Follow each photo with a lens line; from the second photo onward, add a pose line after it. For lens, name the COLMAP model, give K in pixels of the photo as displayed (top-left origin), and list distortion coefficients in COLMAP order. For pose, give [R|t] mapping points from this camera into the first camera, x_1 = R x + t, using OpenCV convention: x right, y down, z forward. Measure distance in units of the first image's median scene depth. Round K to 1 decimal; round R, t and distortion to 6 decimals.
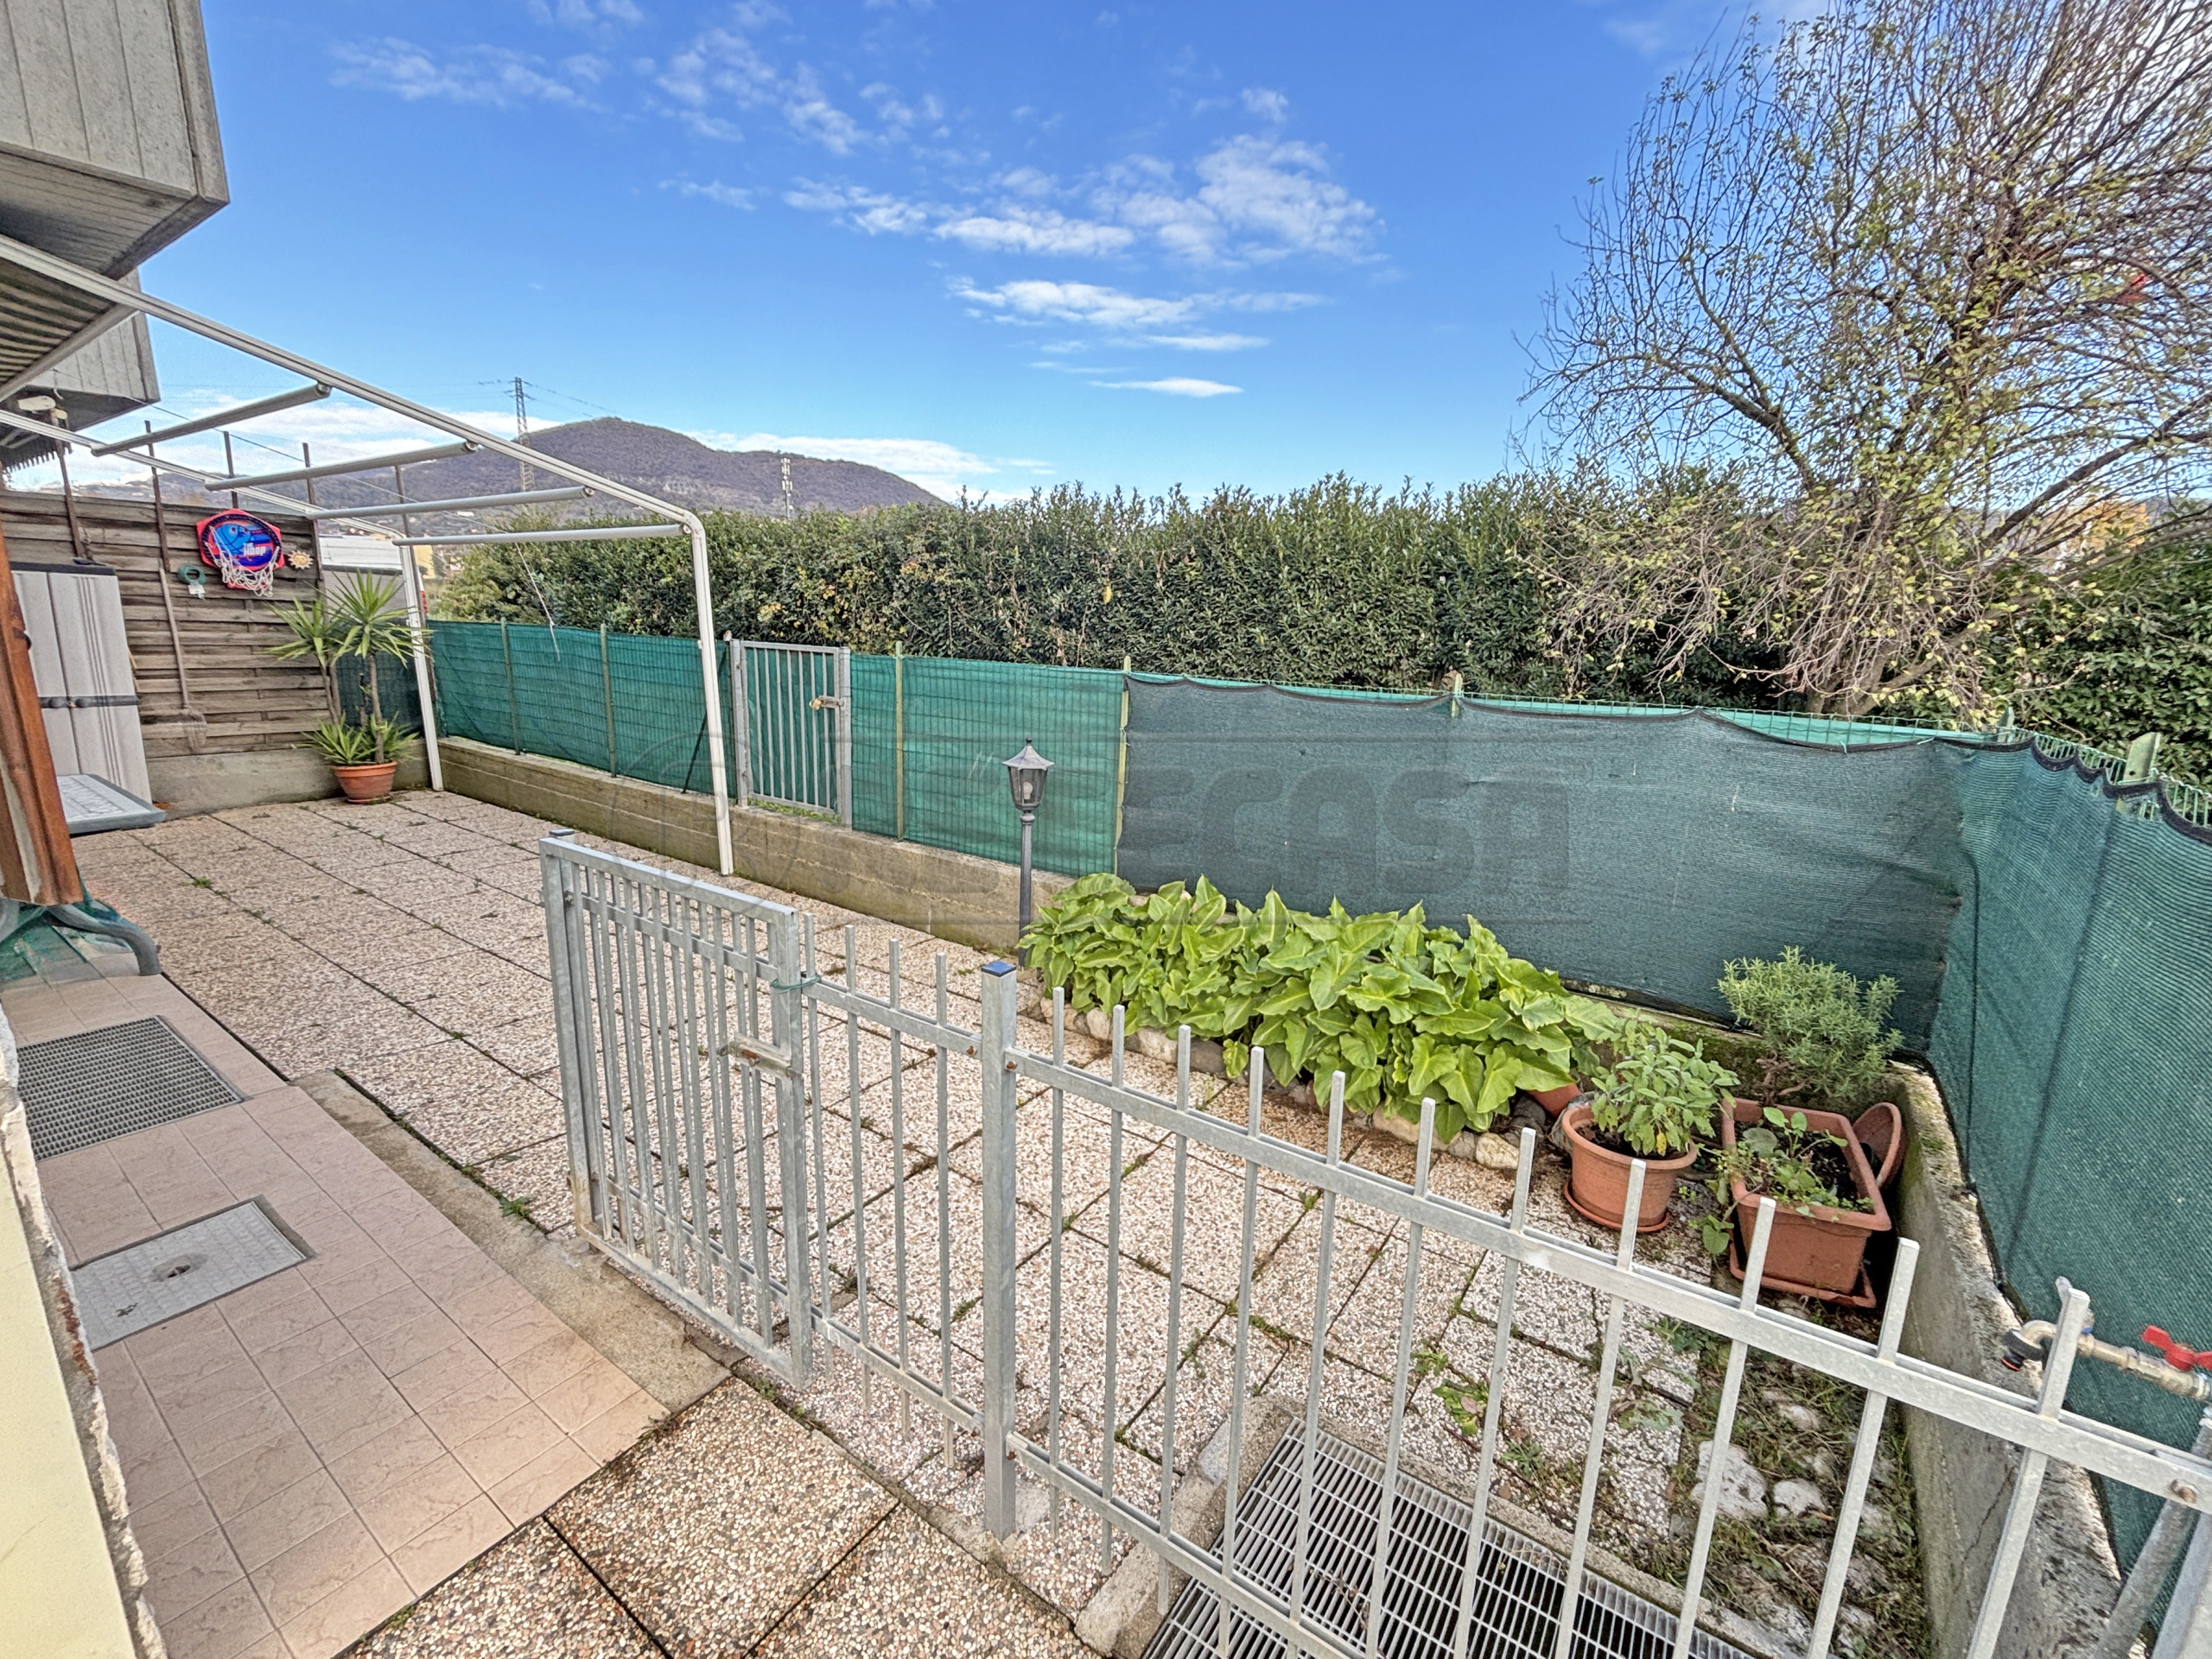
lens RADIAL K [[958.0, 0, 1106.0], [0, 958.0, 829.5], [0, 0, 1]] dist [-0.001357, -0.008844]
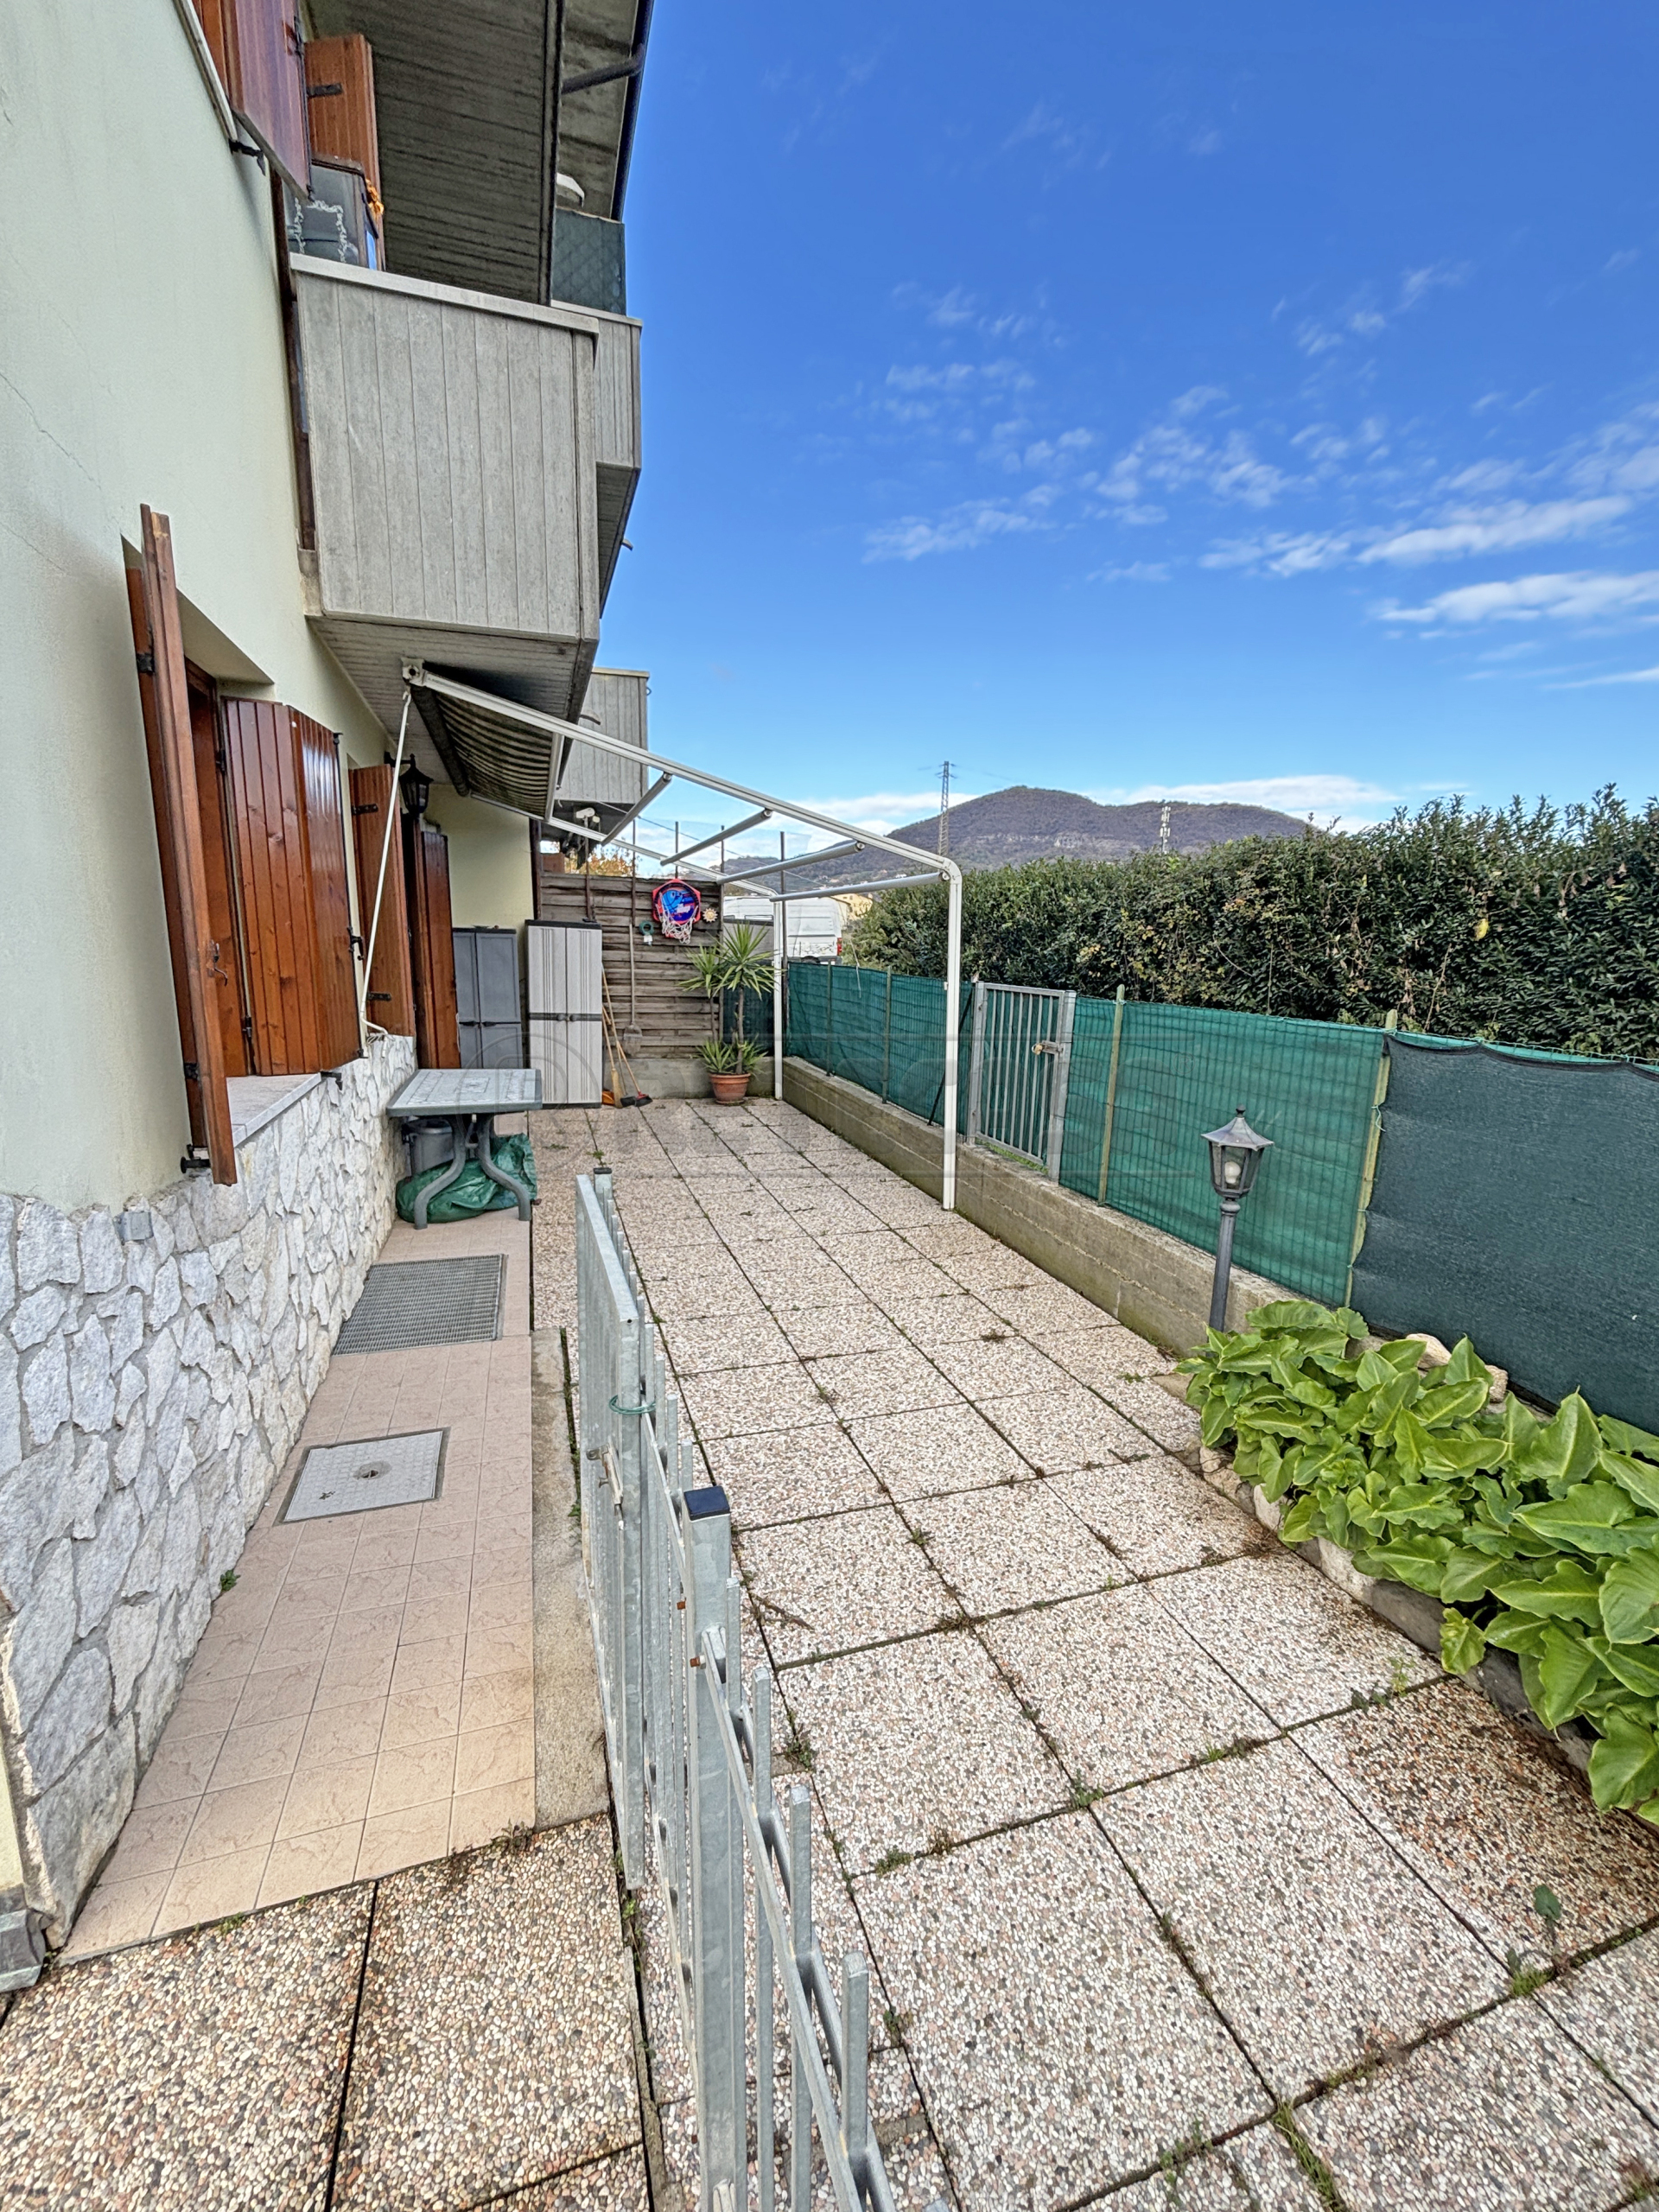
lens RADIAL K [[917.7, 0, 829.5], [0, 917.7, 1106.0], [0, 0, 1]] dist [-0.009107, 0.000701]
pose [[0.796739, 0.092612, -0.597185, 0.065237], [-0.126459, 0.991860, -0.014897, -0.027158], [0.590944, 0.087388, 0.801965, 0.118078]]
